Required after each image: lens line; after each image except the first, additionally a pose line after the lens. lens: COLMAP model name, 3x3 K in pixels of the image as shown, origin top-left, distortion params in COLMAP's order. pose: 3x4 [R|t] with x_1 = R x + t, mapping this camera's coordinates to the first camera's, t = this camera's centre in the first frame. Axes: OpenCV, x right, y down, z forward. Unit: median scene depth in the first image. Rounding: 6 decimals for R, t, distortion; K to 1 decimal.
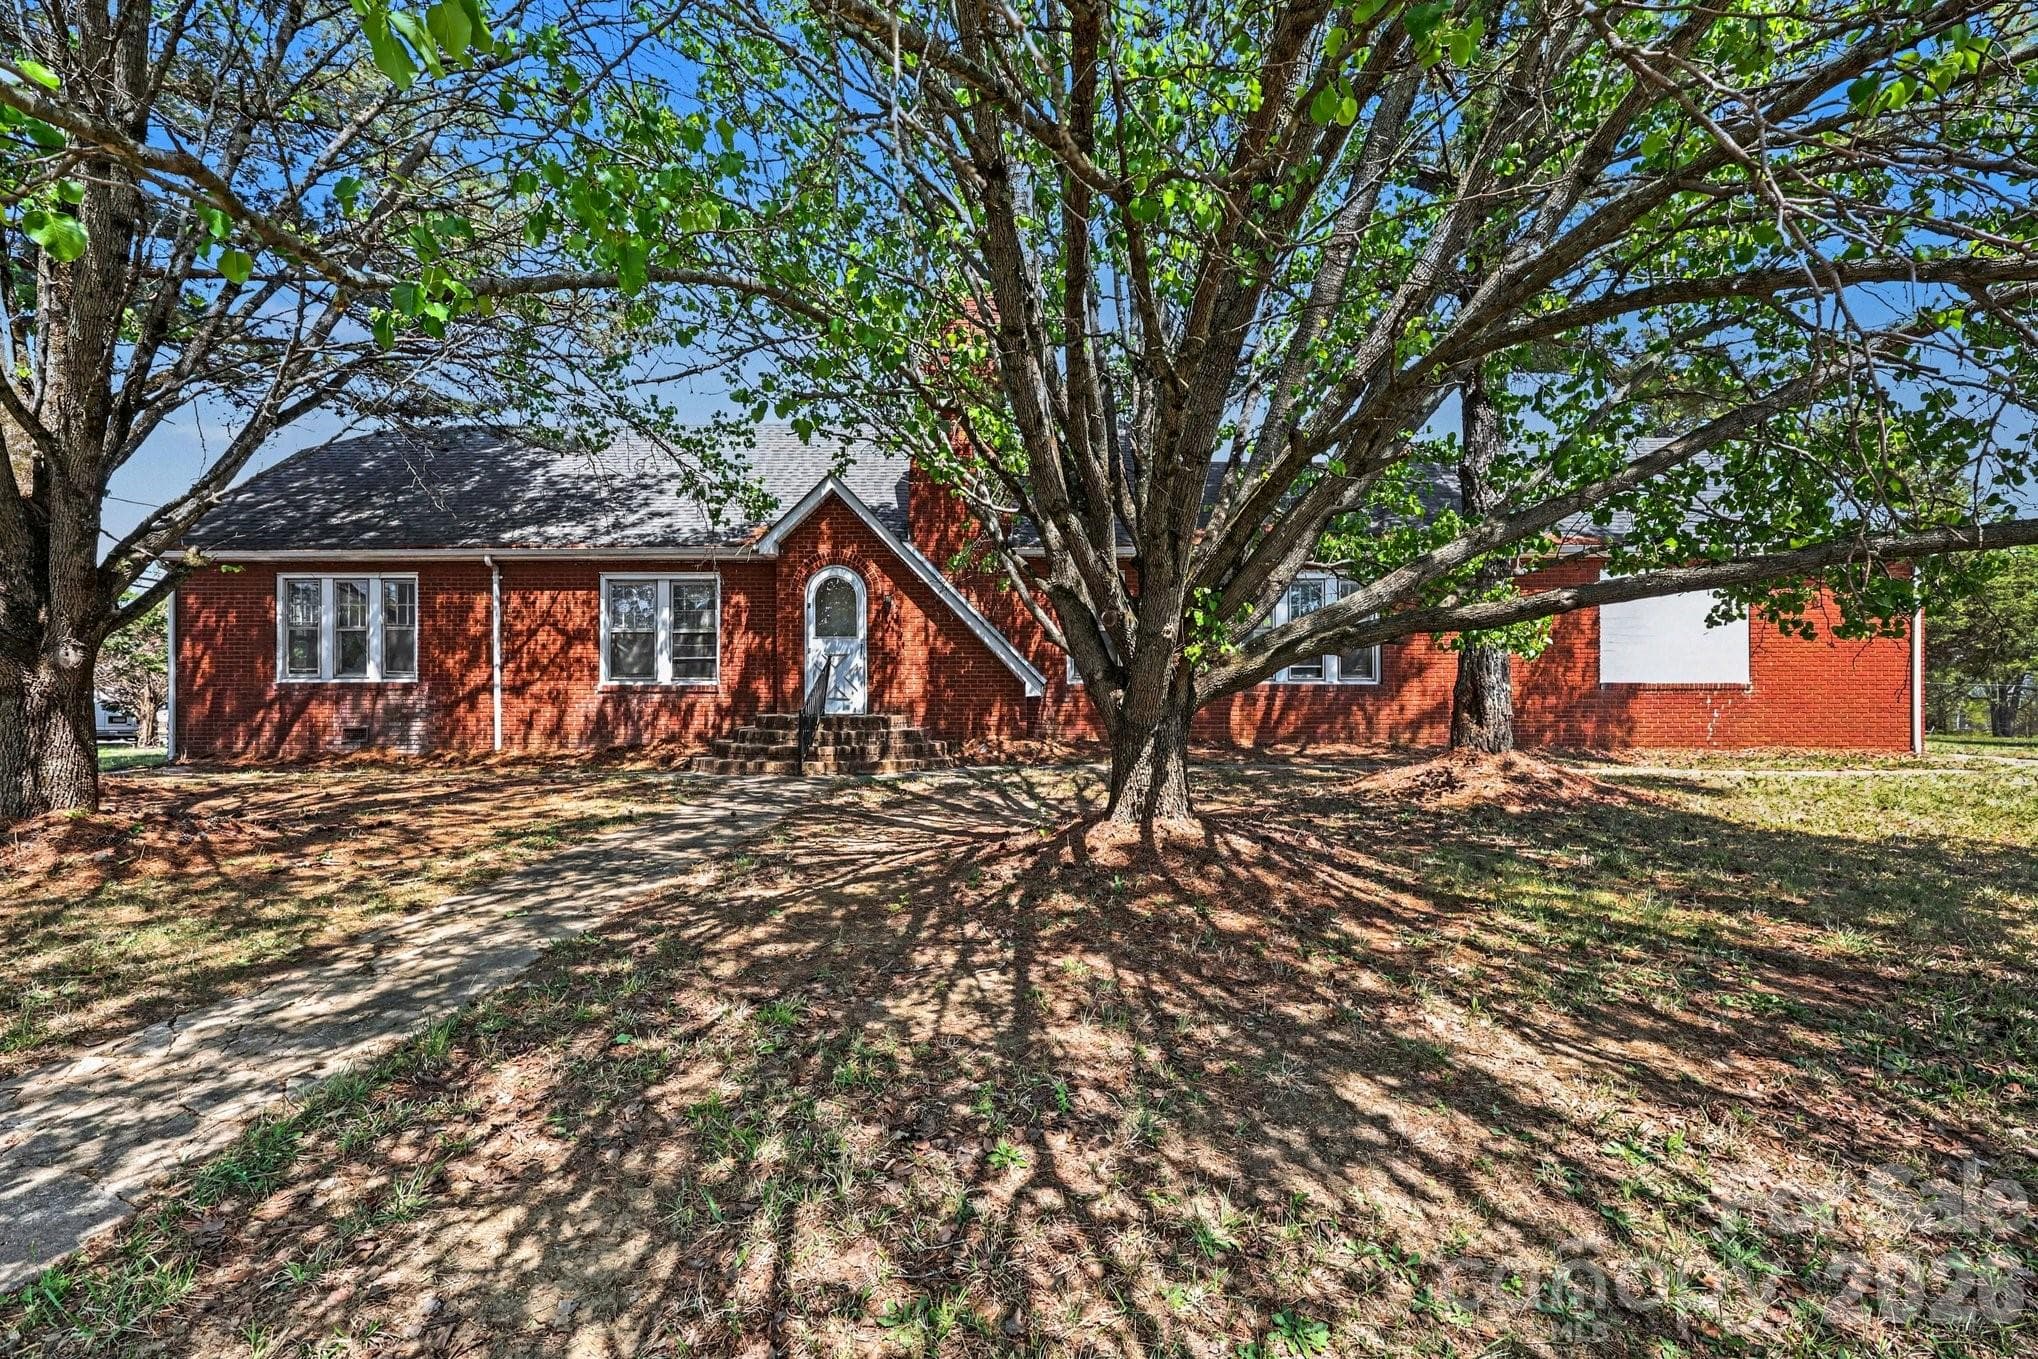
lens RADIAL K [[940.8, 0, 1019.0], [0, 940.8, 679.5], [0, 0, 1]] dist [0.012612, 0.000107]
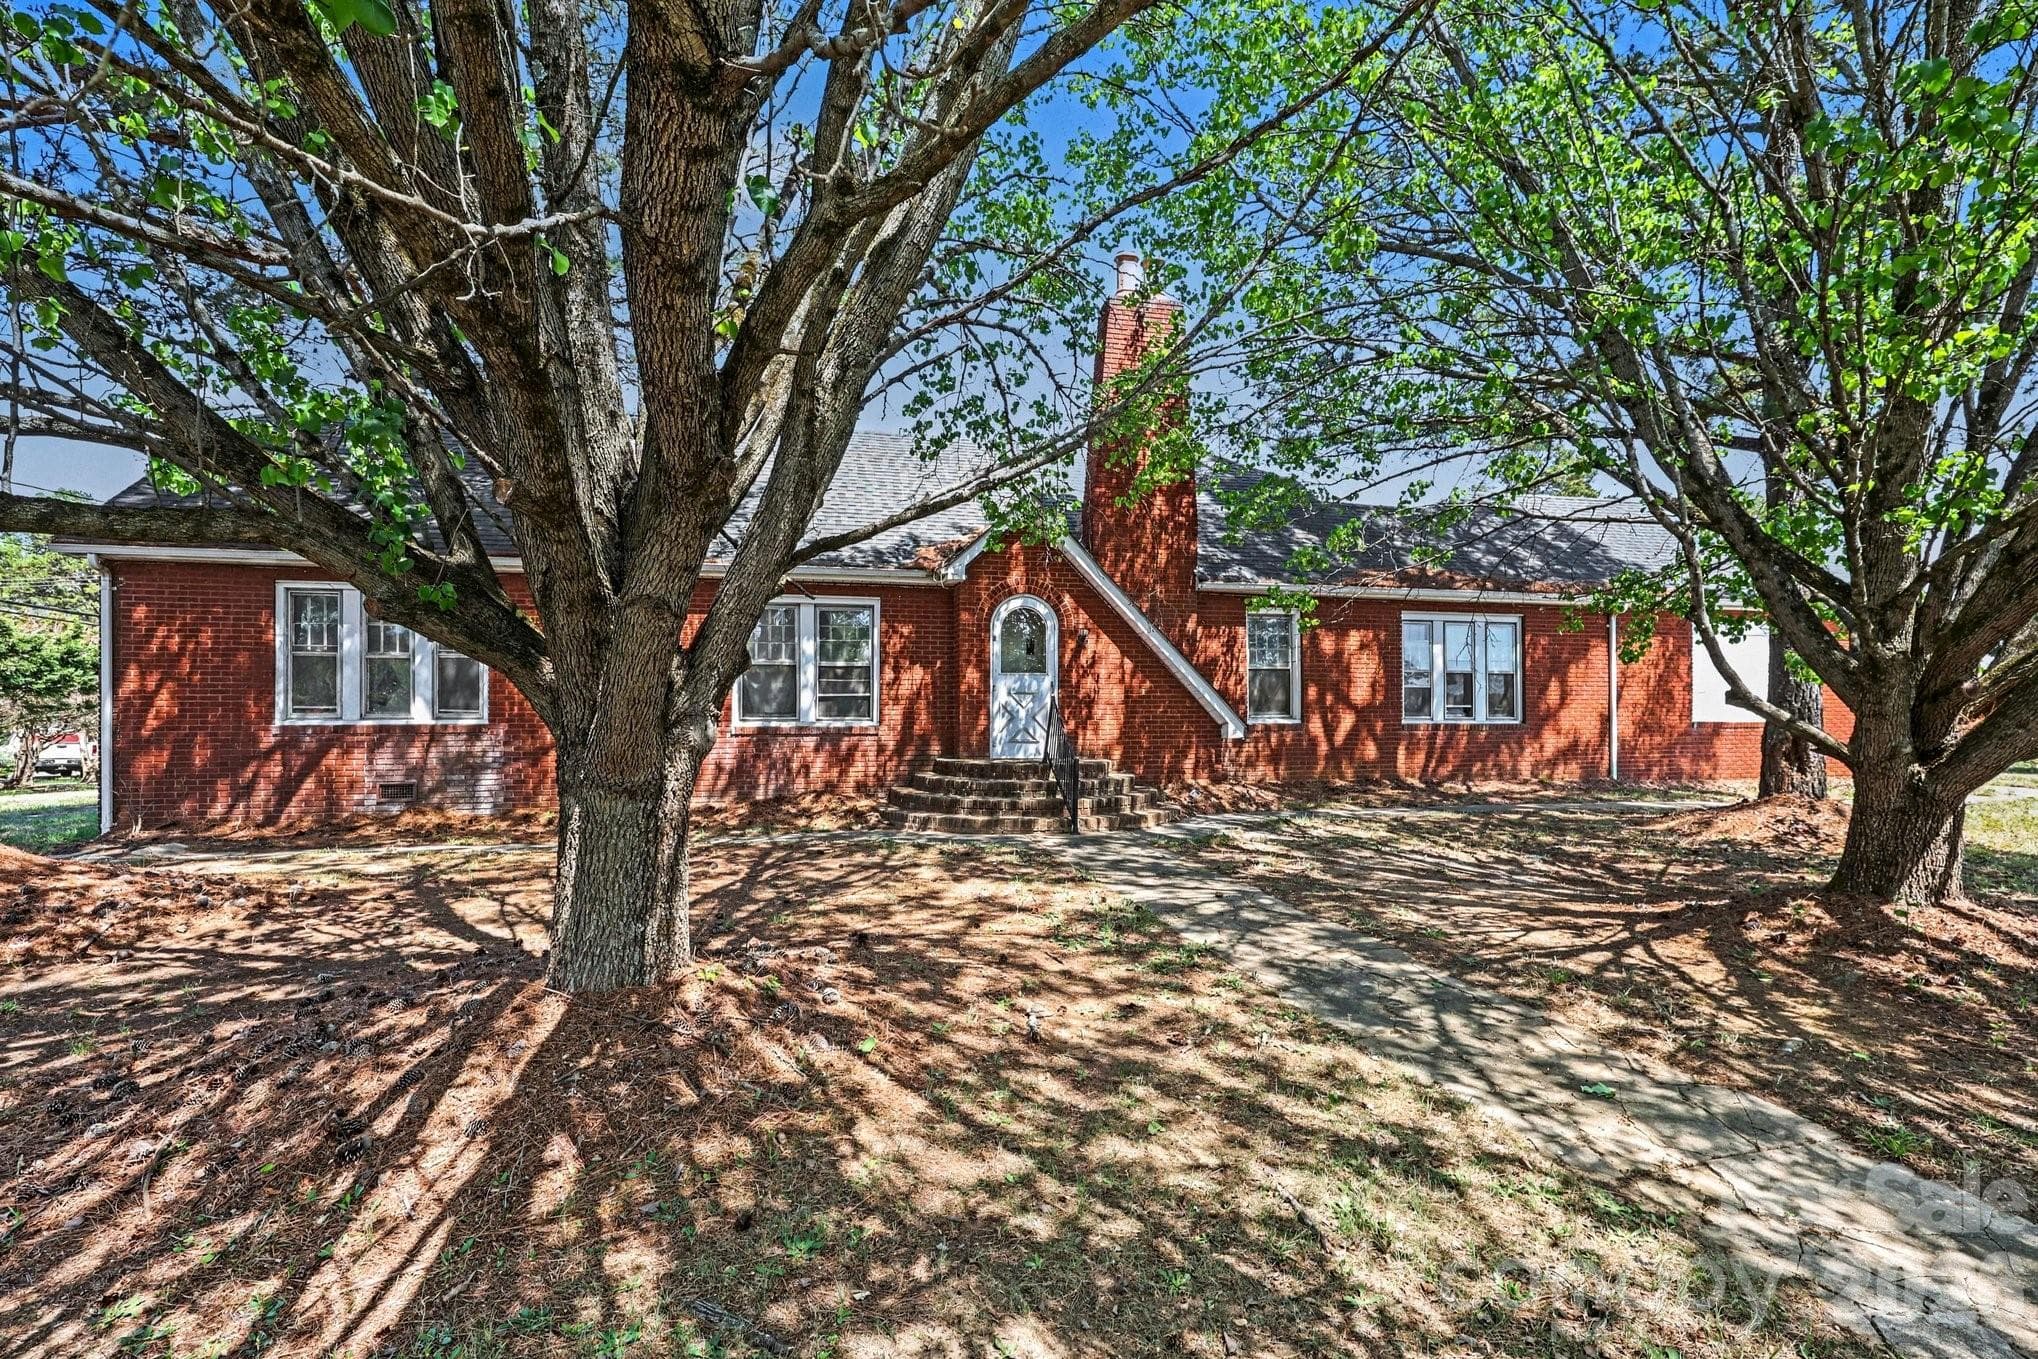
lens RADIAL K [[940.8, 0, 1019.0], [0, 940.8, 679.5], [0, 0, 1]] dist [0.012612, 0.000107]
pose [[0.967193, 0.008232, 0.253907, -0.412768], [-0.003871, 0.999836, -0.017668, -0.022821], [-0.254011, 0.016105, 0.967067, 0.119786]]
